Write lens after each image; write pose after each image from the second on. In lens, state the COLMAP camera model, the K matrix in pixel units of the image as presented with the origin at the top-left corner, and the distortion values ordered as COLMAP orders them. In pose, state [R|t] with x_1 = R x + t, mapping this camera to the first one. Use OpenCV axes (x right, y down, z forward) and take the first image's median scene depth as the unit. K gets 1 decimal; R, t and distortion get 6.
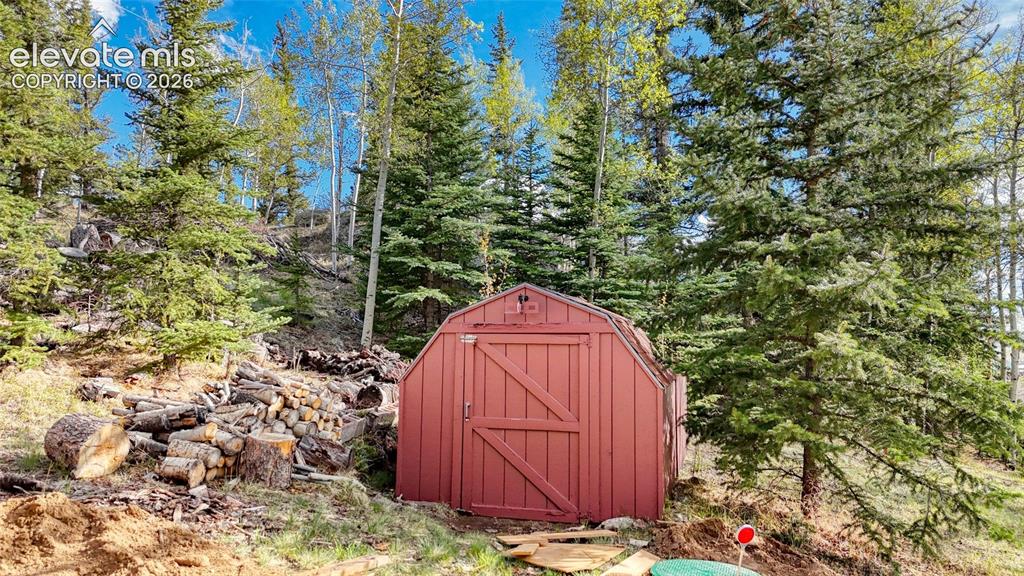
lens RADIAL K [[746.0, 0, 513.5], [0, 746.0, 287.2], [0, 0, 1]] dist [0.057464, -0.050200]
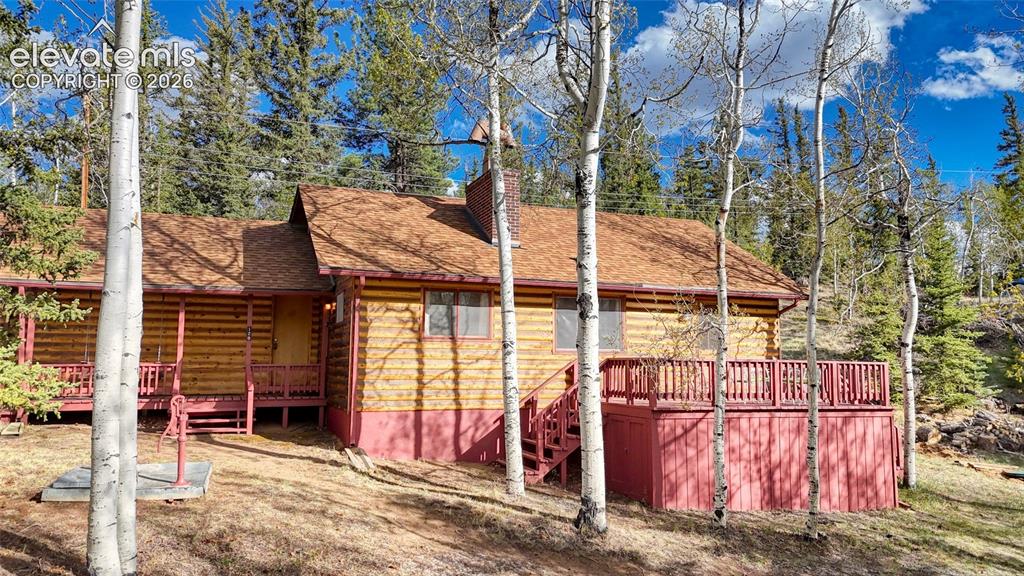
lens RADIAL K [[746.0, 0, 513.5], [0, 746.0, 287.2], [0, 0, 1]] dist [0.057464, -0.050200]
pose [[0.603146, -0.092367, -0.792265, 0.708272], [0.064849, 0.995663, -0.066711, -0.230615], [0.794990, -0.011141, 0.606520, -1.680581]]
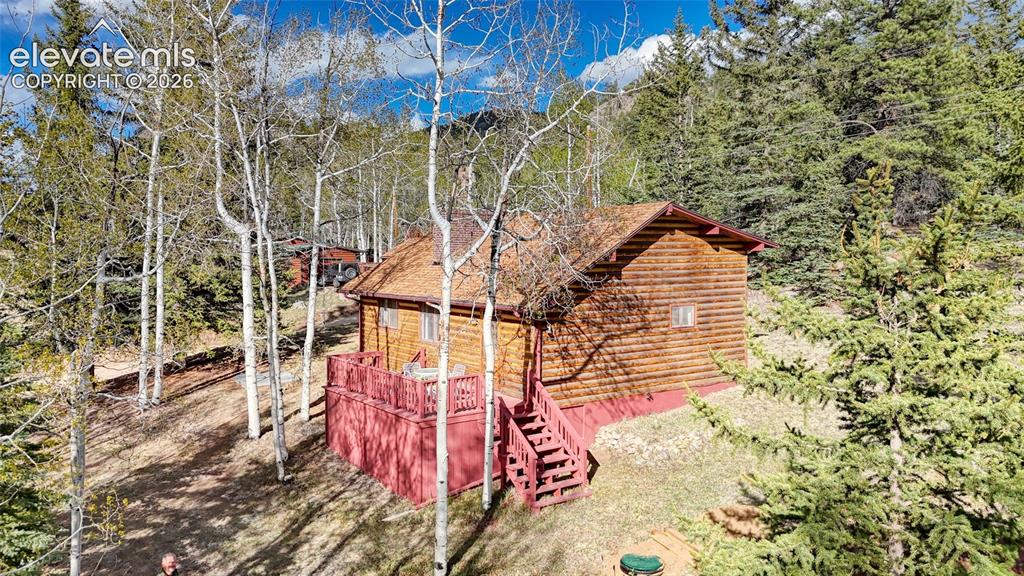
lens RADIAL K [[750.7, 0, 509.3], [0, 750.7, 283.1], [0, 0, 1]] dist [0.054030, -0.046986]
pose [[-0.612855, 0.004037, -0.790185, 1.168438], [0.049059, 0.998252, -0.032949, -0.282201], [0.788671, -0.058959, -0.611982, 1.013049]]
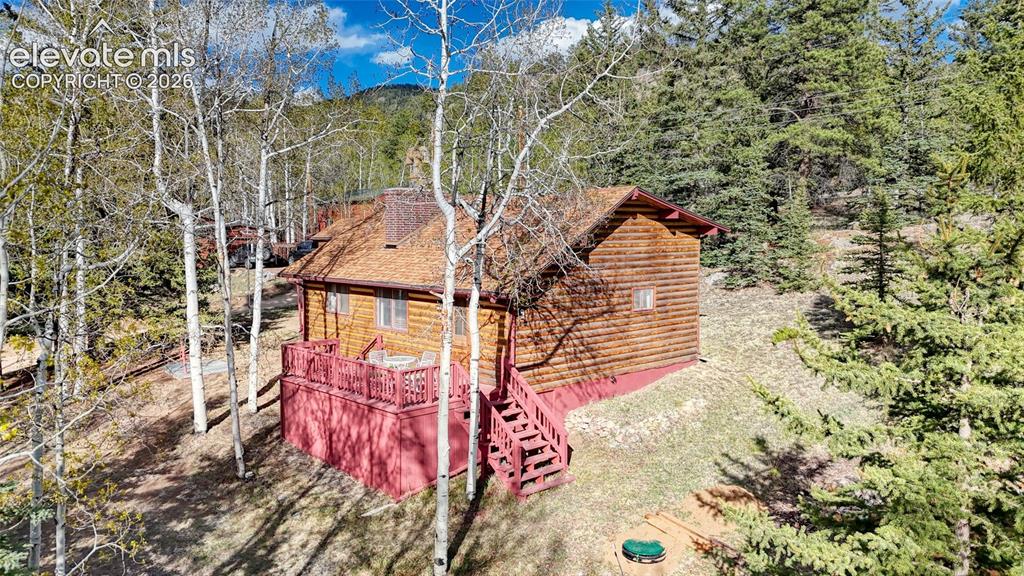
lens RADIAL K [[749.7, 0, 508.7], [0, 749.7, 284.7], [0, 0, 1]] dist [0.062801, -0.063495]
pose [[-0.504171, 0.031000, -0.863047, 1.236726], [0.054898, 0.998485, 0.003796, -0.306760], [0.861857, -0.045466, -0.505109, 0.845905]]
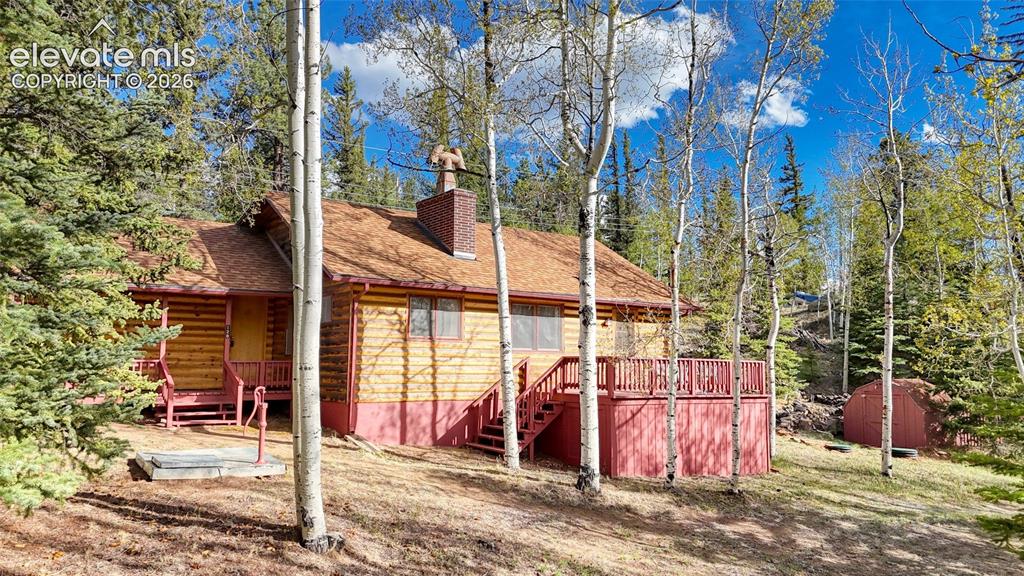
lens RADIAL K [[750.7, 0, 509.3], [0, 750.7, 283.1], [0, 0, 1]] dist [0.054030, -0.046986]
pose [[0.785889, -0.073700, -0.613960, 0.649434], [0.050391, 0.997203, -0.055203, -0.259531], [0.616311, 0.012445, 0.787405, -2.126192]]
